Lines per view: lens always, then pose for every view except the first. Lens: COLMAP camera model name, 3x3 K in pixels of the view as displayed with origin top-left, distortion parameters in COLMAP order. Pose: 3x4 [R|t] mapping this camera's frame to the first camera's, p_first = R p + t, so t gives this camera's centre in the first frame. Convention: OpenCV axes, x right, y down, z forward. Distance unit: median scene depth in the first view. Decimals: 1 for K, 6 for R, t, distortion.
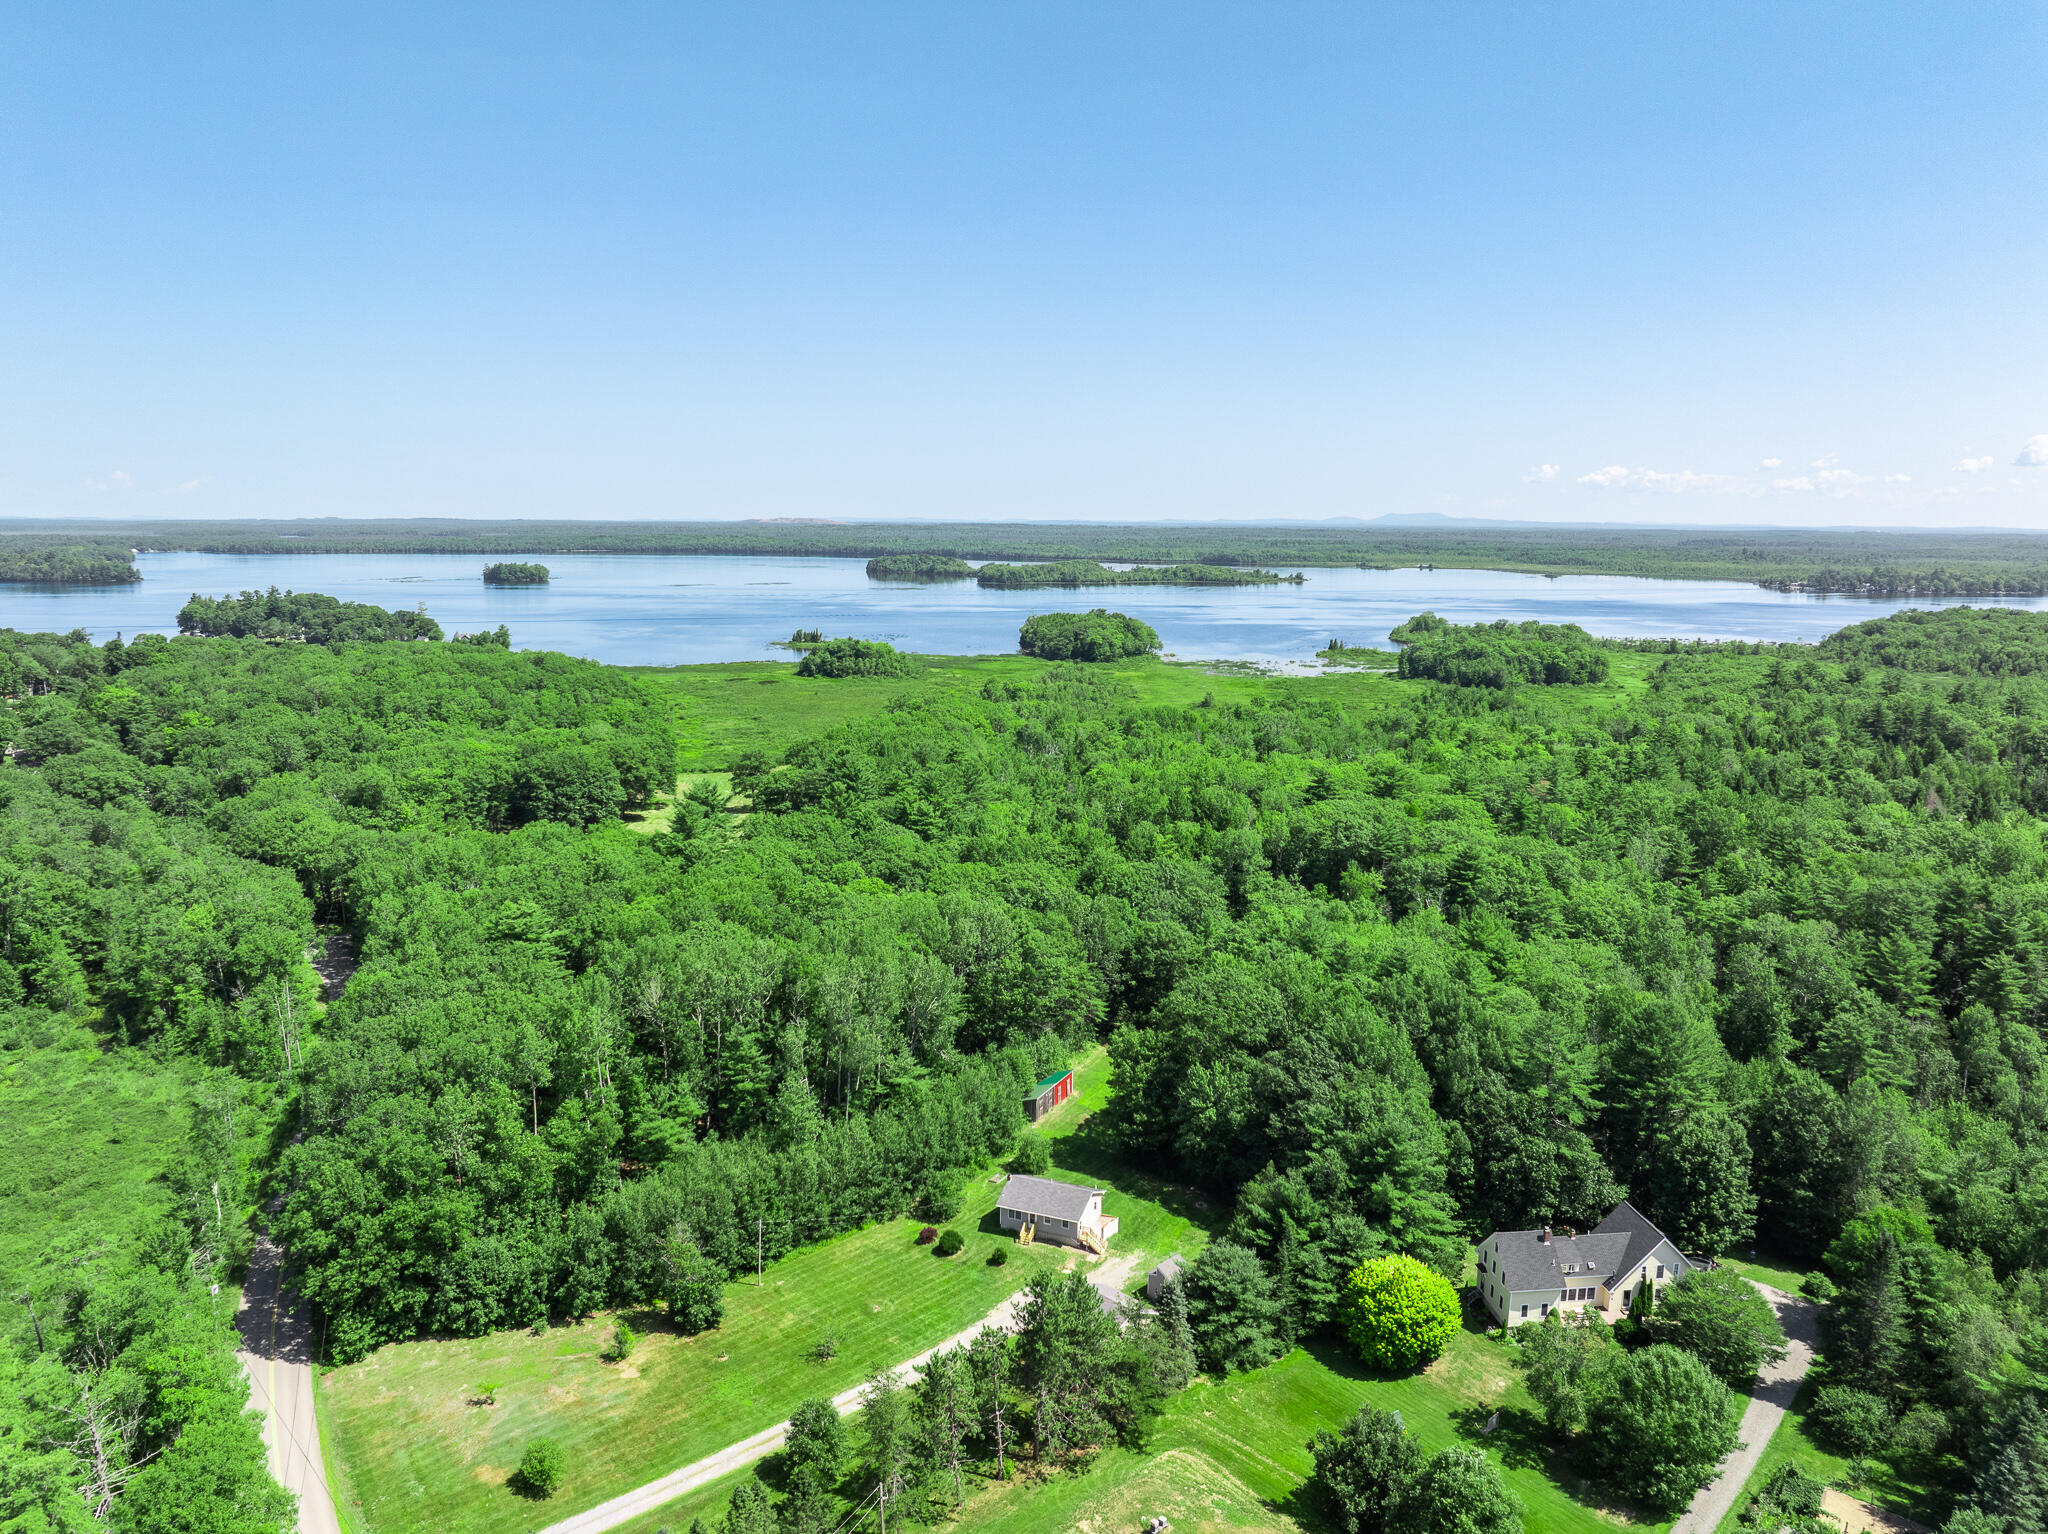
lens RADIAL K [[1428.3, 0, 1024.0], [0, 1428.3, 767.0], [0, 0, 1]] dist [0.005080, -0.067421]
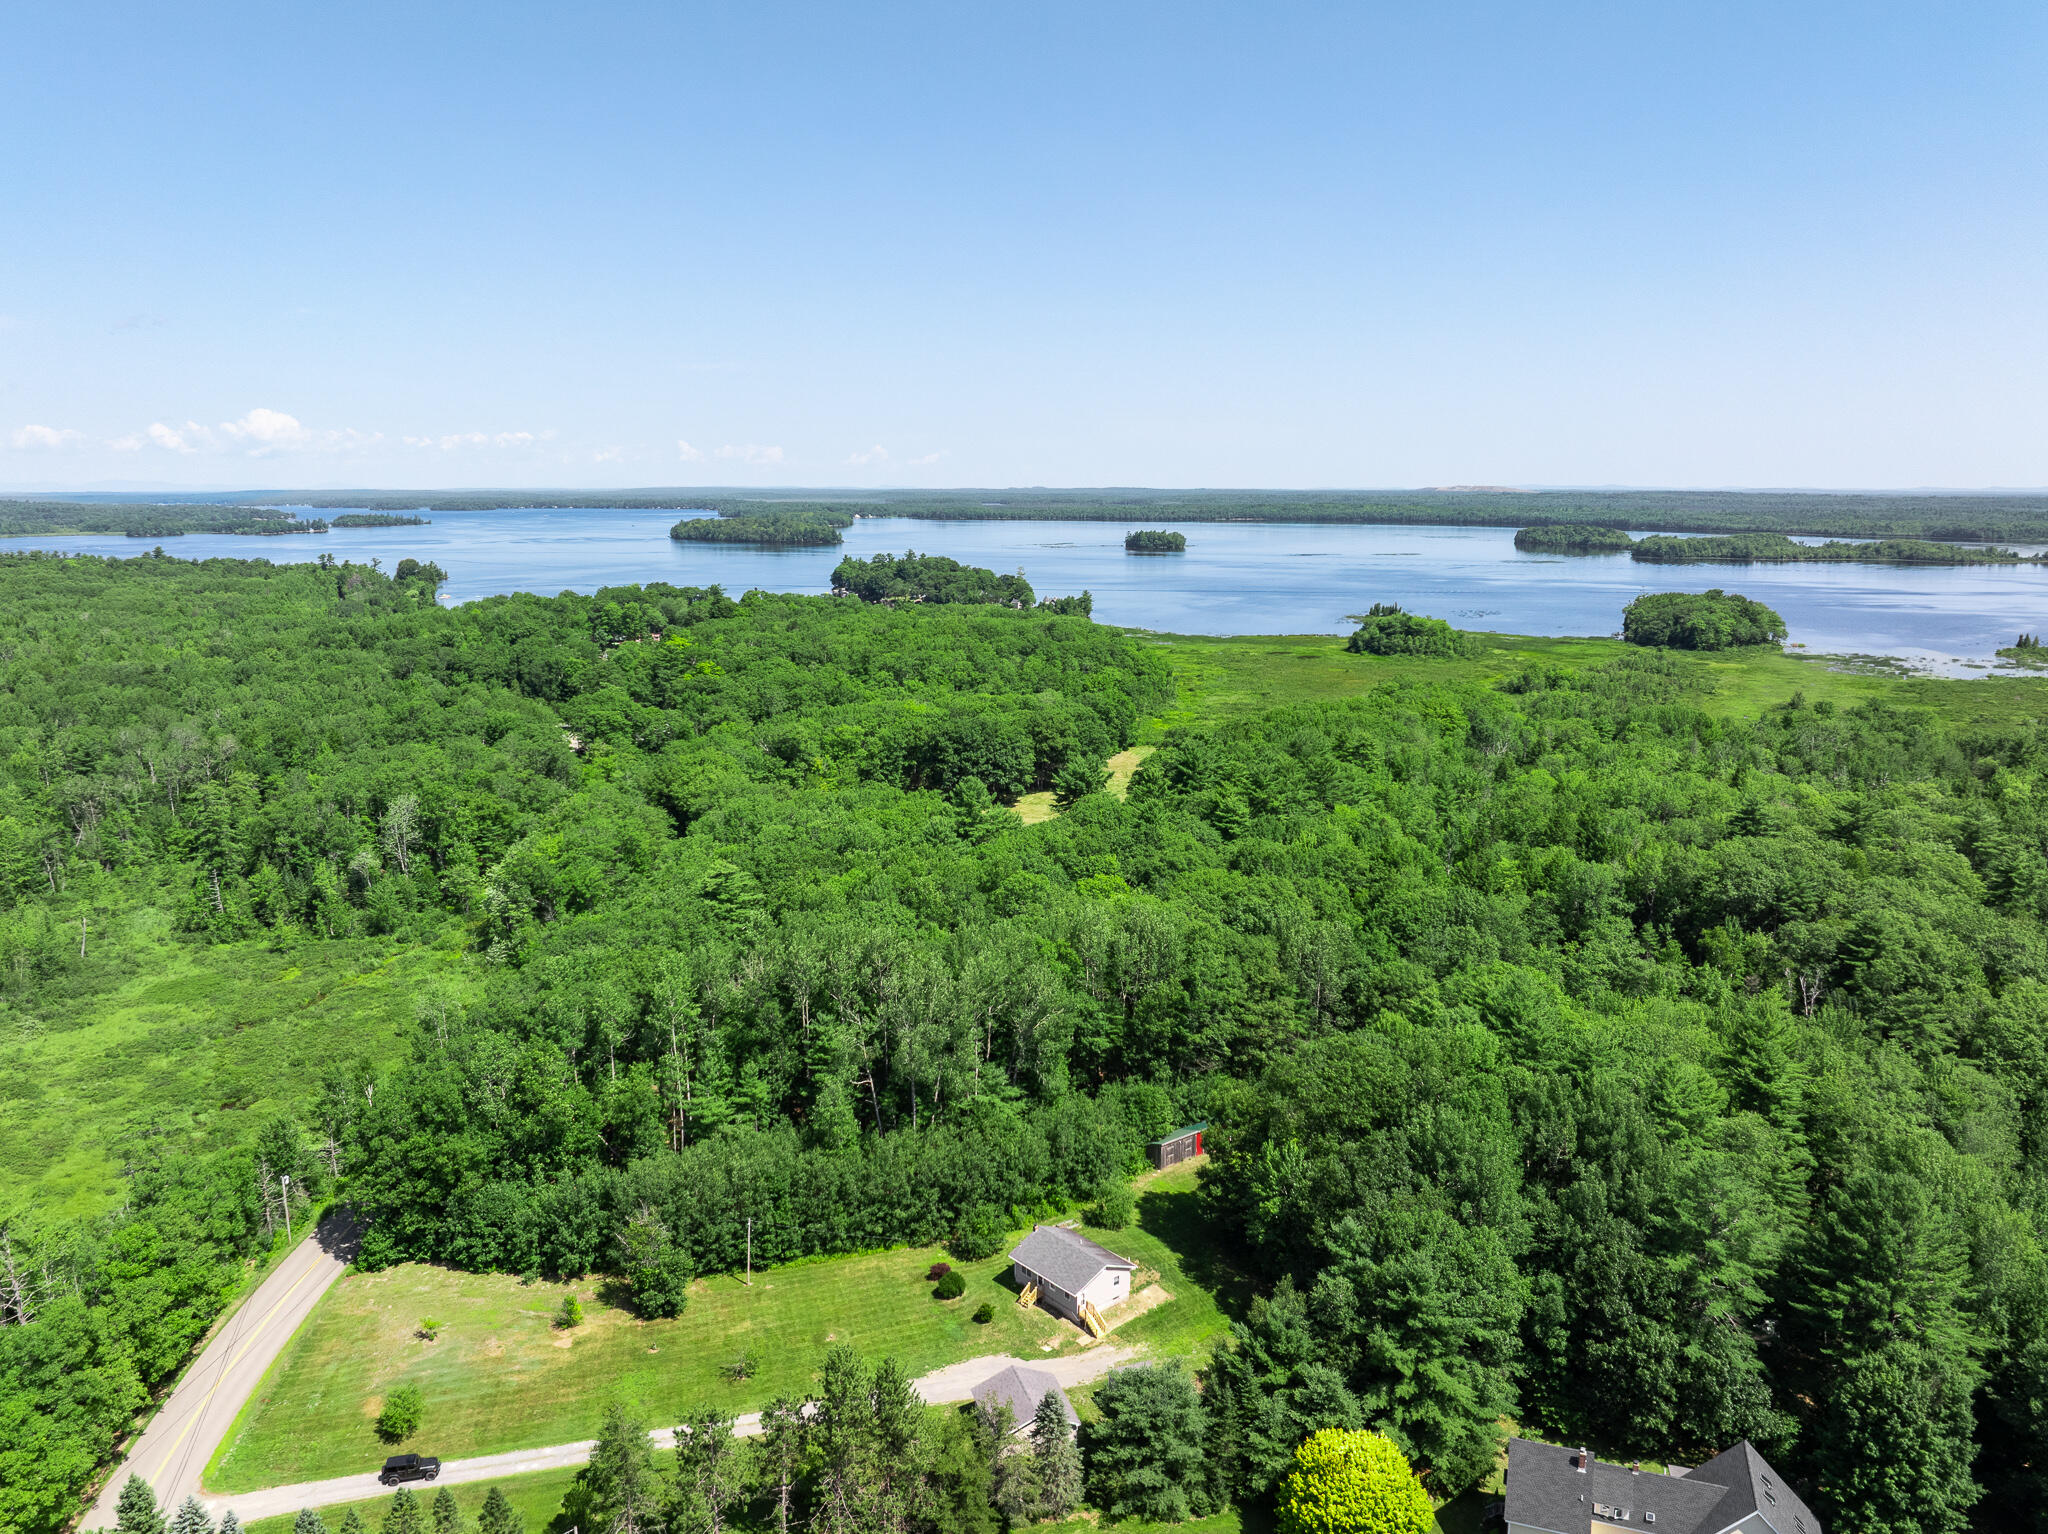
lens RADIAL K [[1449.0, 0, 1024.0], [0, 1449.0, 767.0], [0, 0, 1]] dist [-0.041981, 0.021908]
pose [[0.902329, 0.074748, -0.424518, 0.160032], [-0.066484, 0.997199, 0.034269, -0.014069], [0.425891, -0.002698, 0.904771, 0.084852]]
